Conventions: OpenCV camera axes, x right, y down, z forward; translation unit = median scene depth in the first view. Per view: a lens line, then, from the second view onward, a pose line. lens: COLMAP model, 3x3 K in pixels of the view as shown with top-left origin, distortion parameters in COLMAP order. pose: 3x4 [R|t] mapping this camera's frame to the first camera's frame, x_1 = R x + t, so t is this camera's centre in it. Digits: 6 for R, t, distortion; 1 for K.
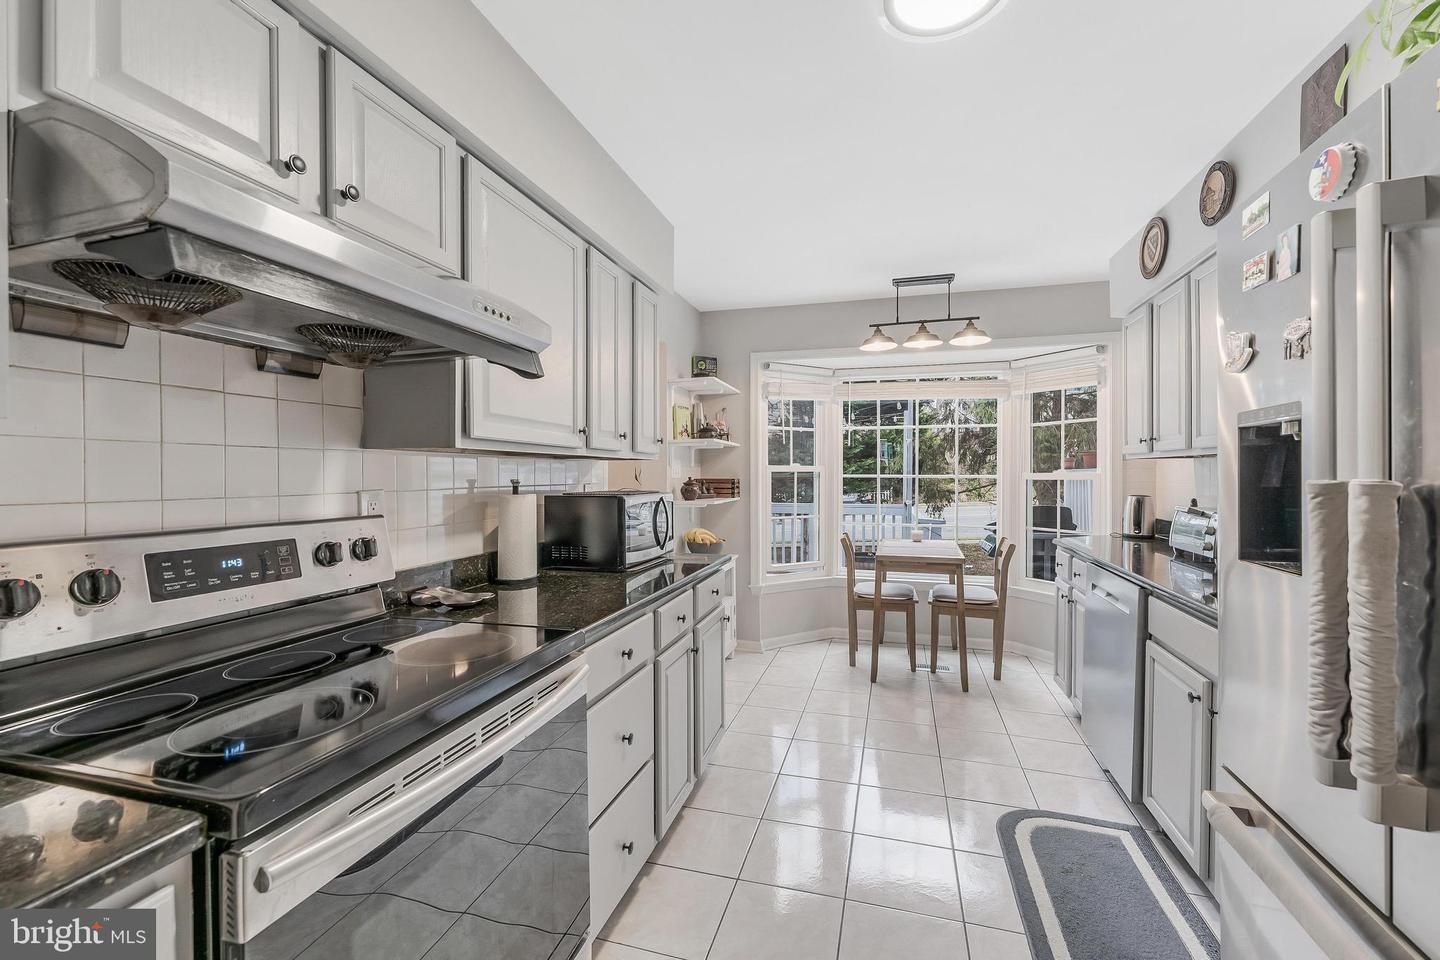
lens RADIAL K [[578.8, 0, 726.1], [0, 578.8, 476.4], [0, 0, 1]] dist [-0.000391, -0.000151]
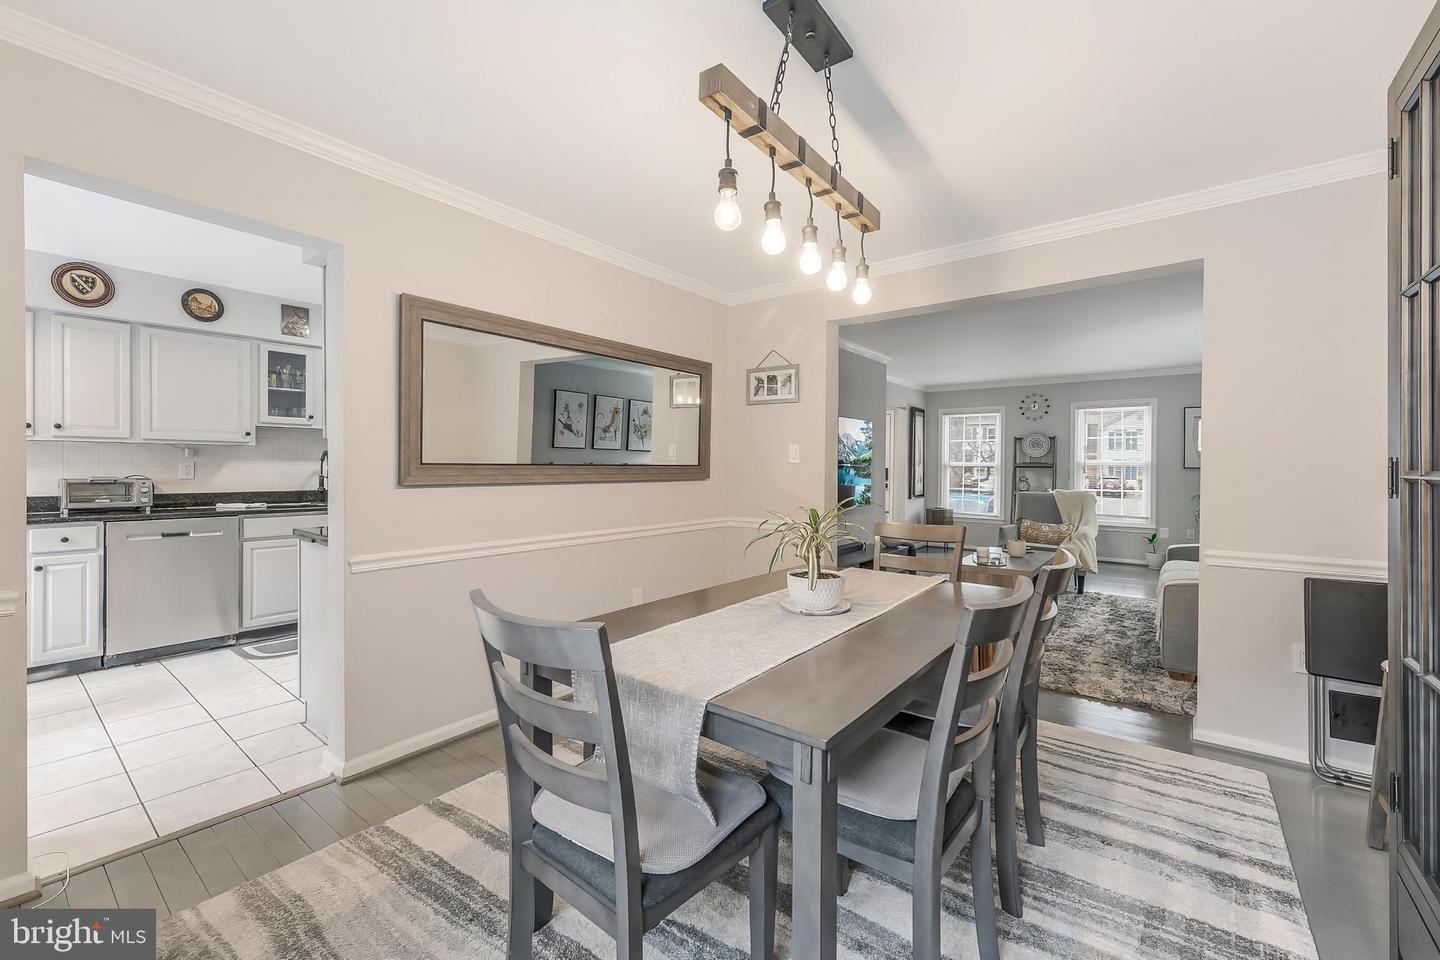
lens RADIAL K [[586.3, 0, 723.1], [0, 586.3, 469.9], [0, 0, 1]] dist [0.000947, 0.000140]
pose [[-0.926988, 0.000374, 0.375090, -0.793351], [0.003944, 0.999954, 0.008751, 0.018770], [-0.375069, 0.009591, -0.926947, 1.188685]]
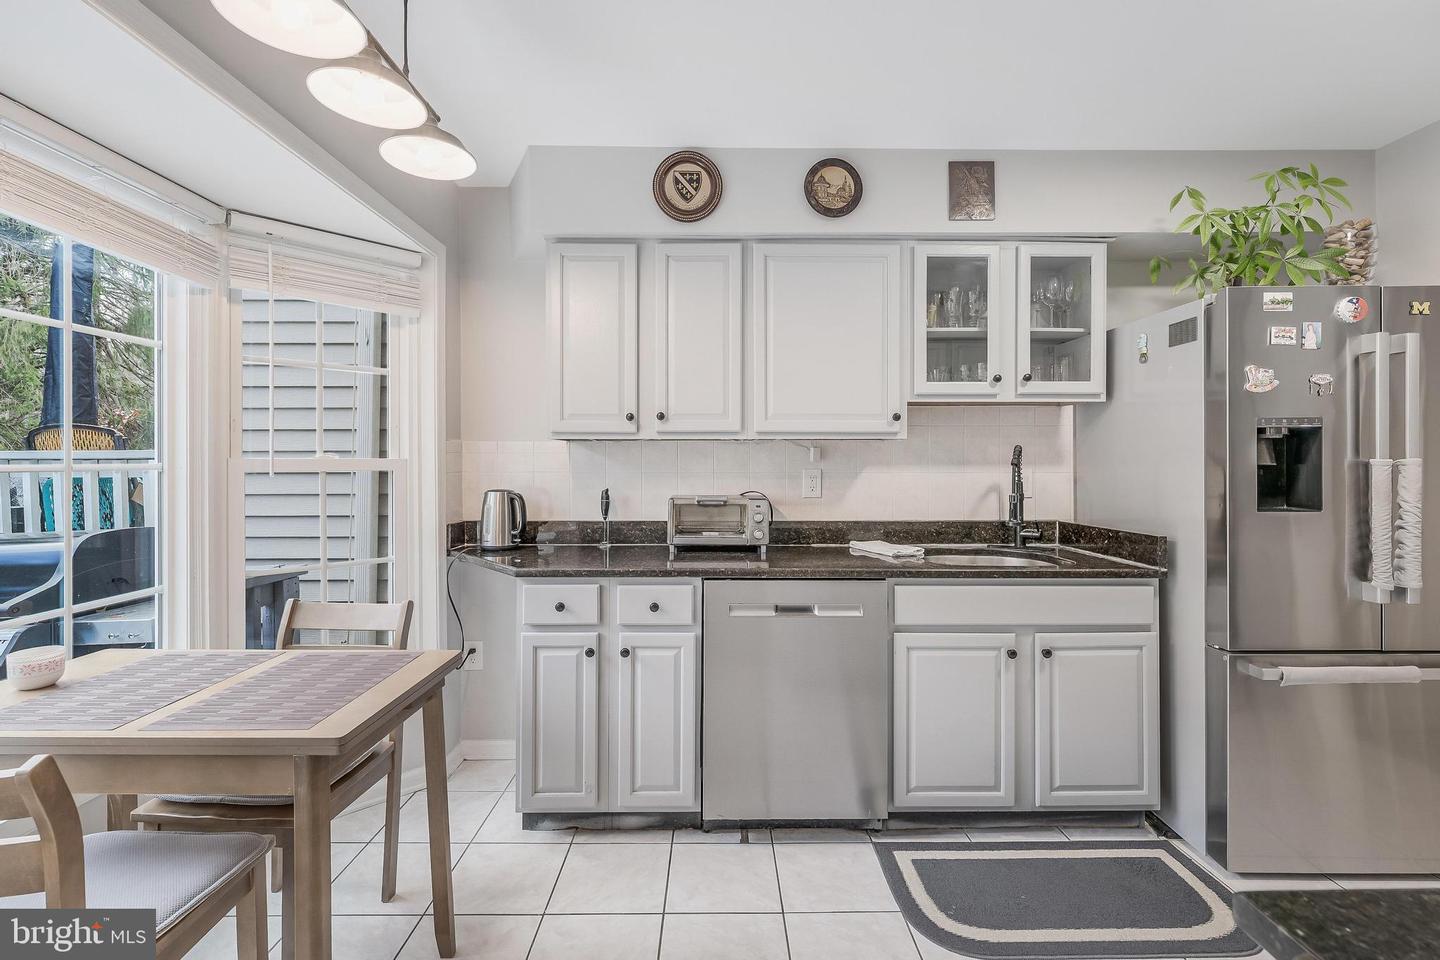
lens RADIAL K [[632.3, 0, 727.3], [0, 632.3, 459.3], [0, 0, 1]] dist [-0.000314, 0.000062]
pose [[-0.294818, 0.004925, 0.955541, -0.098552], [0.007288, 0.999969, -0.002906, -0.000447], [-0.955526, 0.006107, -0.294844, 0.845943]]
